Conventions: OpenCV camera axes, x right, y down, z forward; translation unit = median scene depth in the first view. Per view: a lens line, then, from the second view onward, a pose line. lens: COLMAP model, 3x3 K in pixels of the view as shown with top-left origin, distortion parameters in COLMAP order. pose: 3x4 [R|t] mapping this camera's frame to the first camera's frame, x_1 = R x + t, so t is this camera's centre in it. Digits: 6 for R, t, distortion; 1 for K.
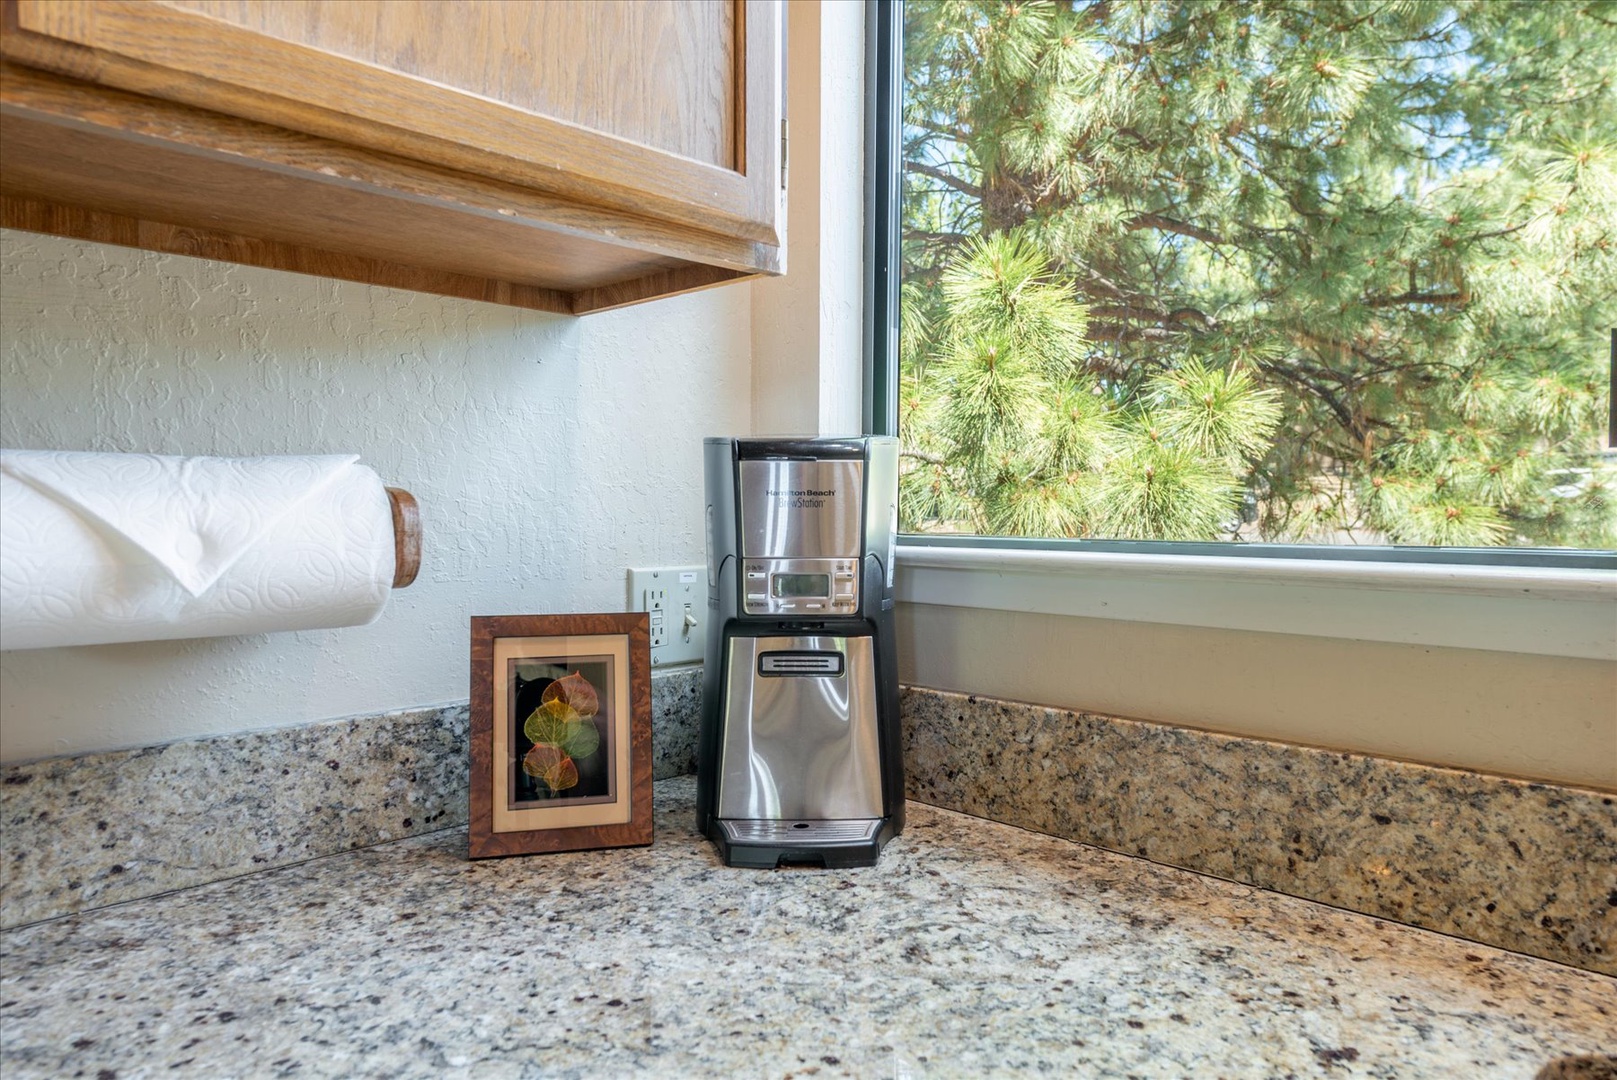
lens RADIAL K [[1061.7, 0, 808.5], [0, 1061.7, 540.0], [0, 0, 1]] dist [0.028790, 0.000408]
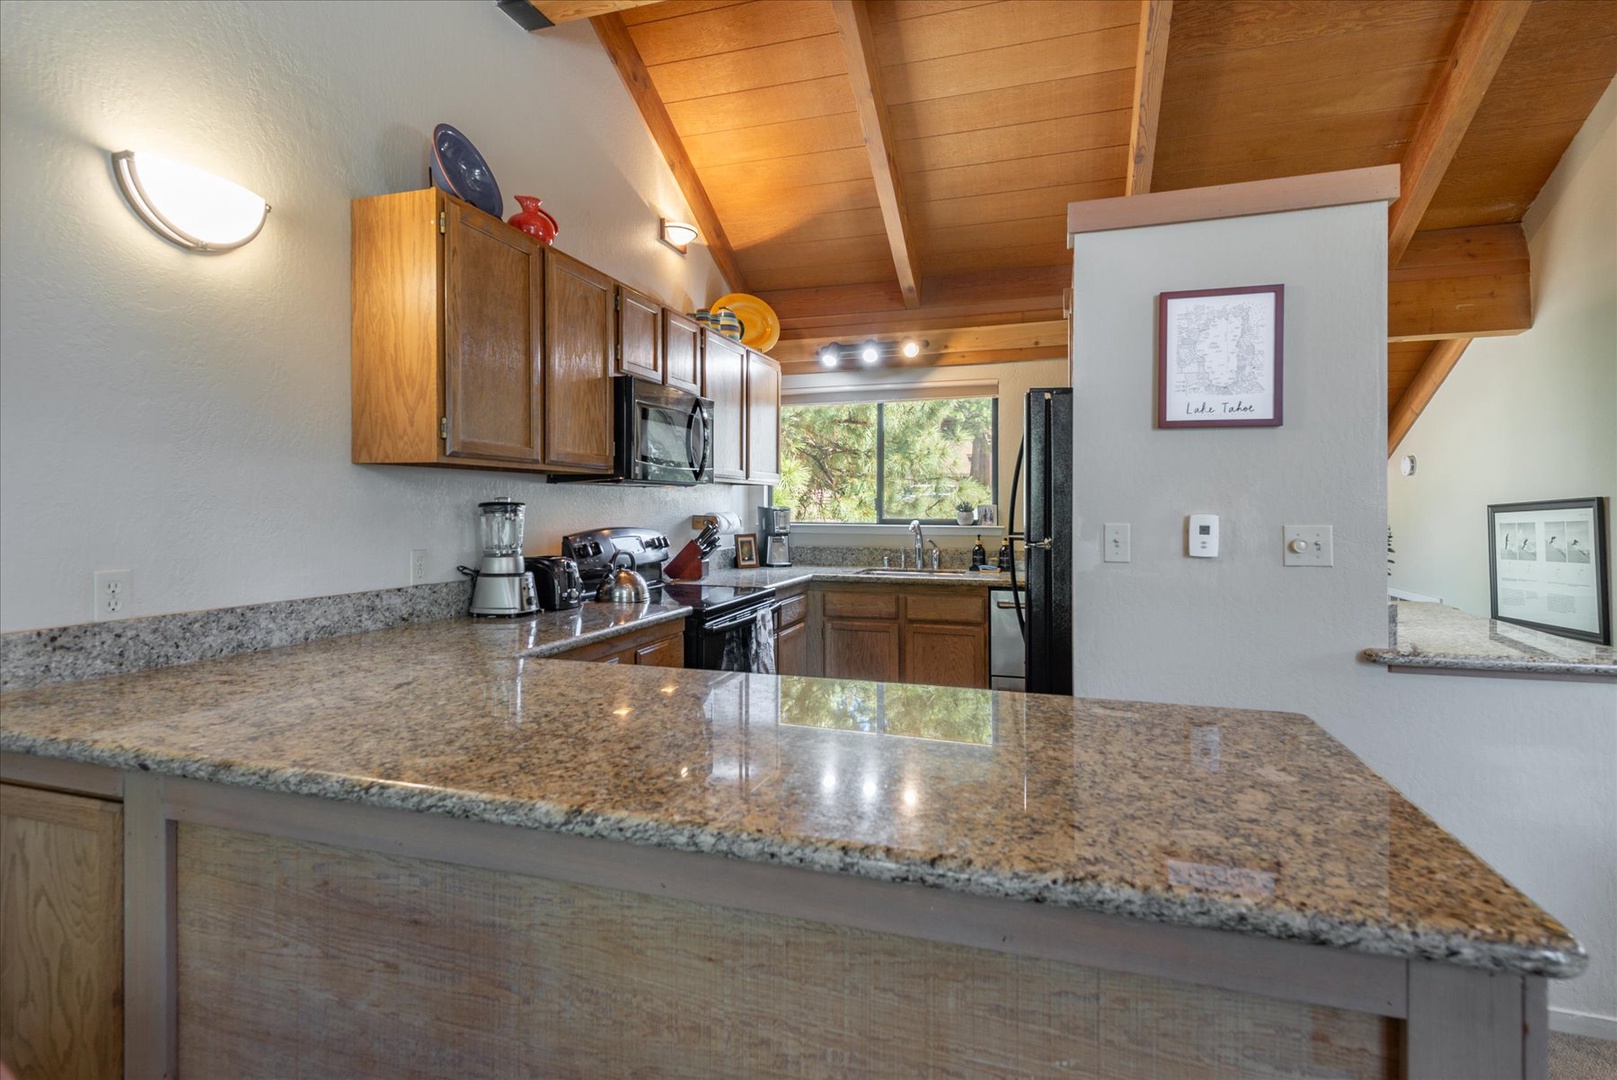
lens RADIAL K [[778.7, 0, 838.4], [0, 778.7, 542.6], [0, 0, 1]] dist [0.001505, -0.001117]
pose [[0.876927, -0.023294, 0.480058, -2.042531], [0.014039, 0.999640, 0.022862, 0.021762], [-0.480418, -0.013309, 0.876939, -3.526613]]
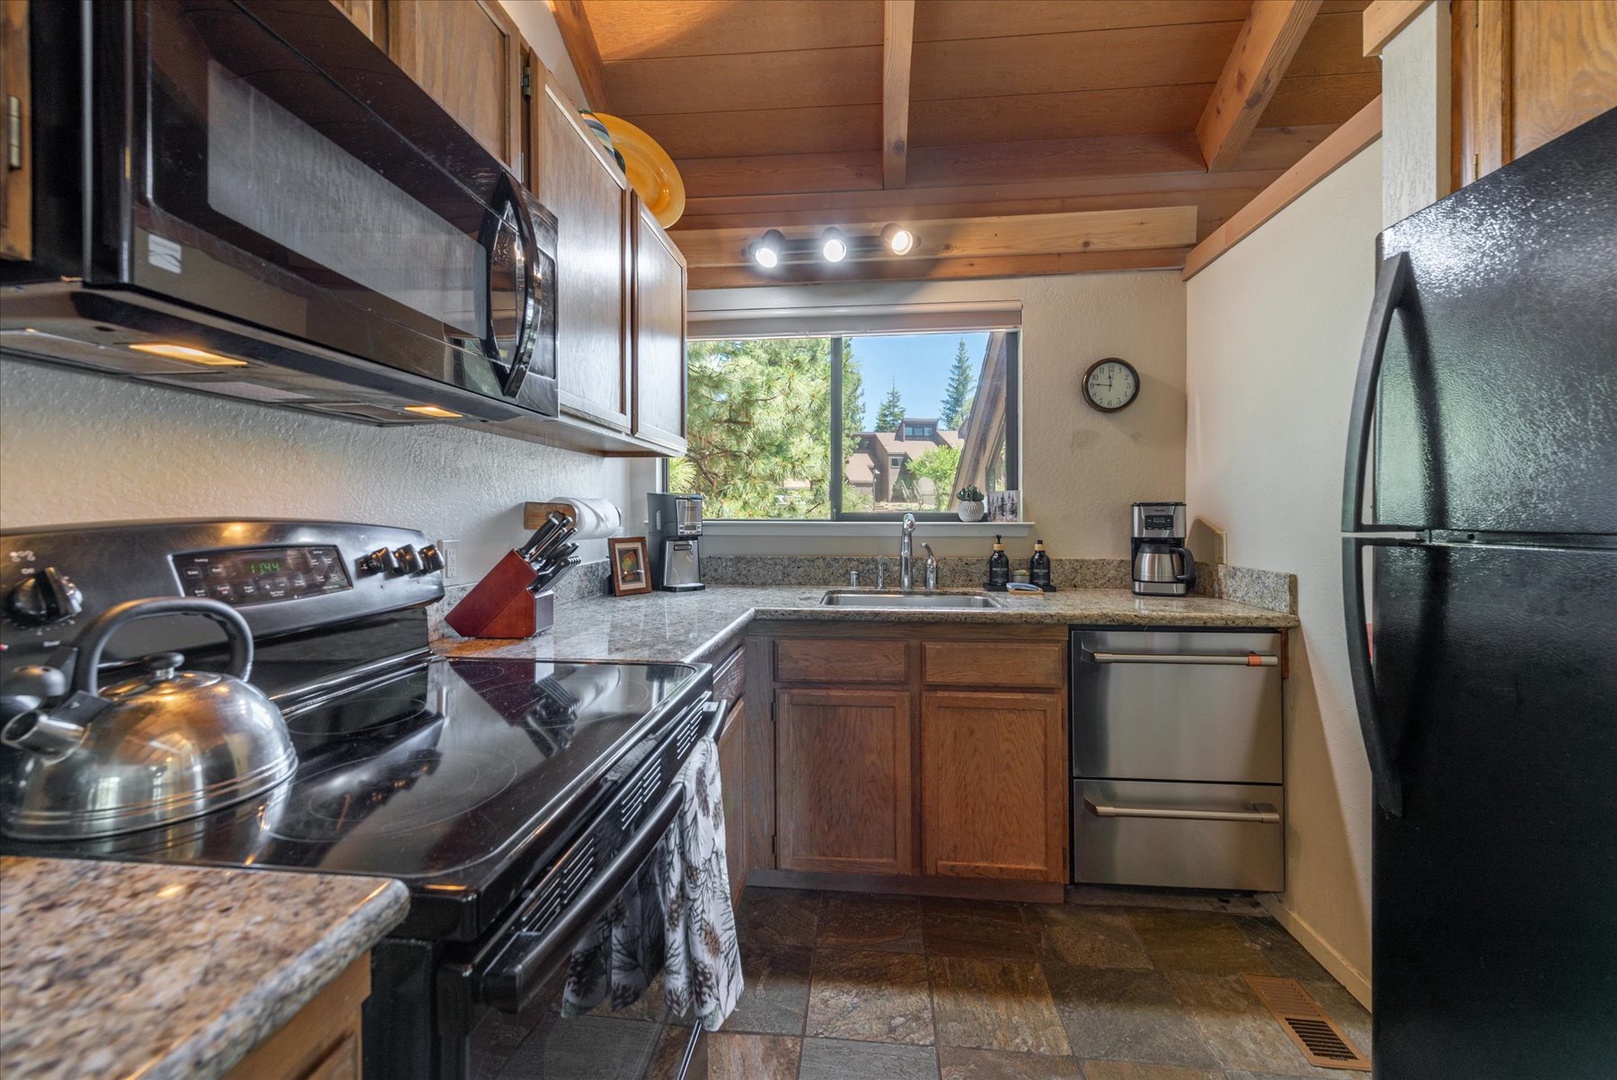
lens RADIAL K [[644.8, 0, 824.8], [0, 644.8, 527.9], [0, 0, 1]] dist [0.014909, 0.000100]
pose [[0.767299, -0.015957, 0.641091, -1.199904], [0.020629, 0.999787, 0.000195, 0.049787], [-0.640958, 0.013076, 0.767465, -1.317297]]
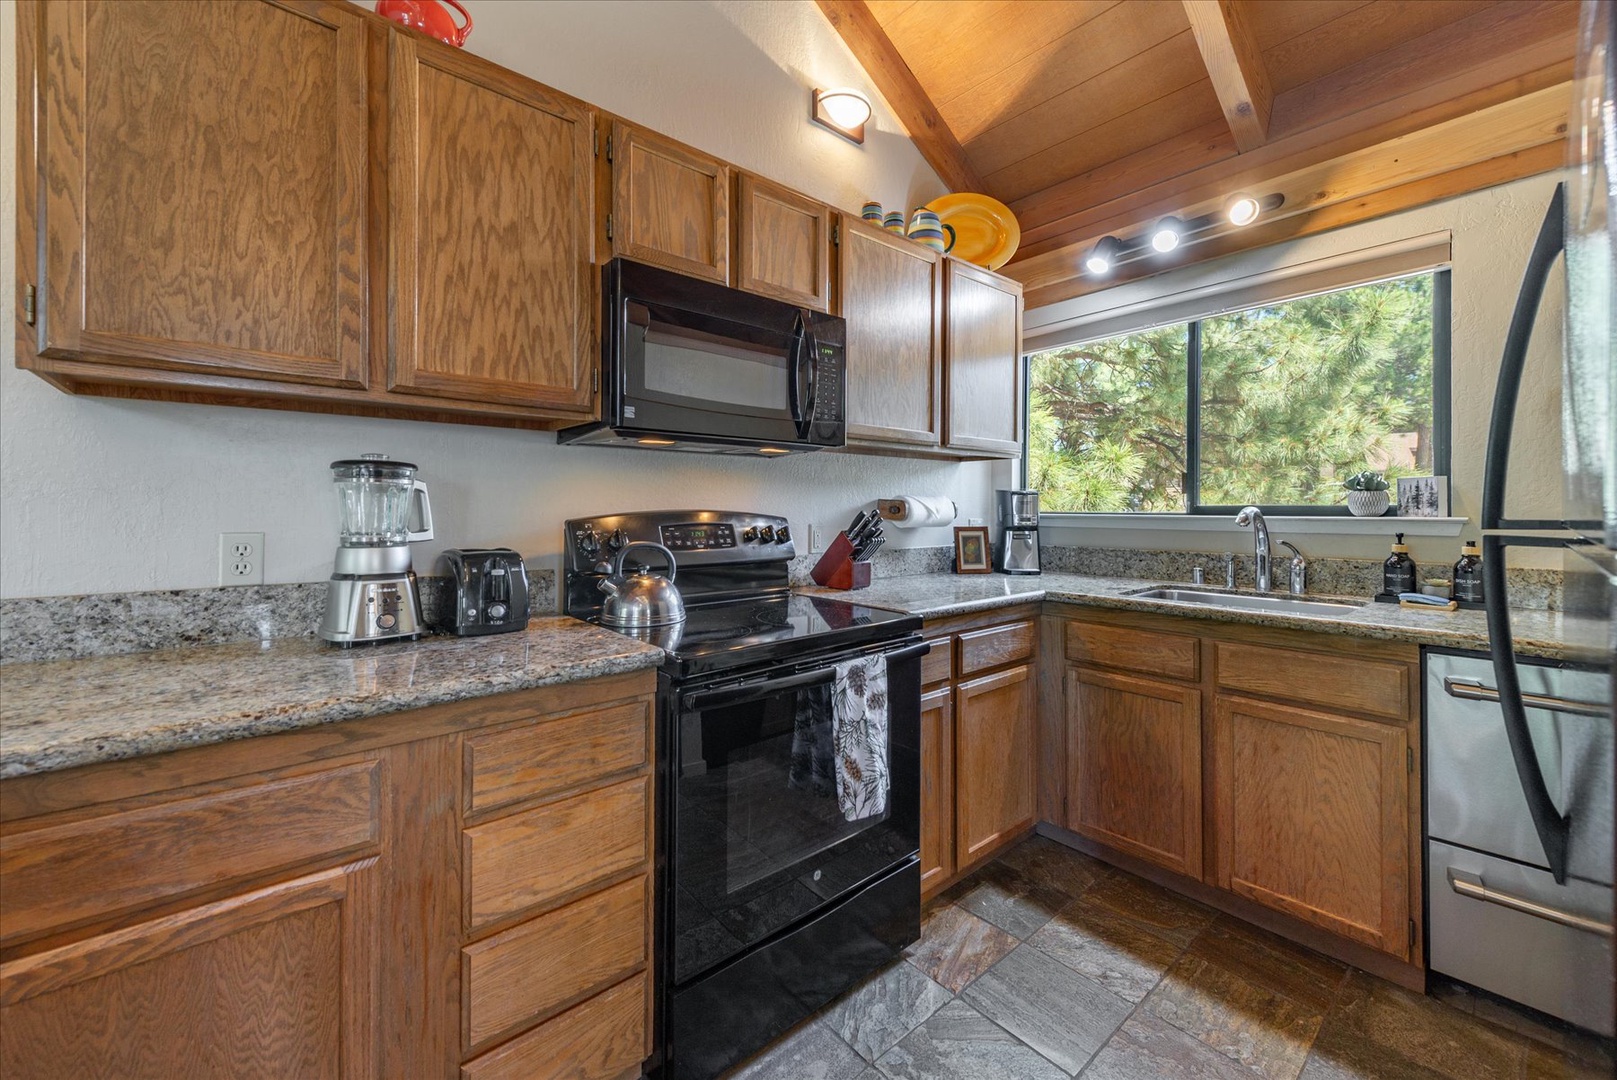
lens RADIAL K [[655.1, 0, 806.5], [0, 655.1, 519.3], [0, 0, 1]] dist [0.003507, -0.000139]
pose [[0.996973, -0.002084, -0.077722, -0.737881], [0.001120, 0.999922, -0.012440, 0.072545], [0.077742, 0.012316, 0.996897, -2.014608]]
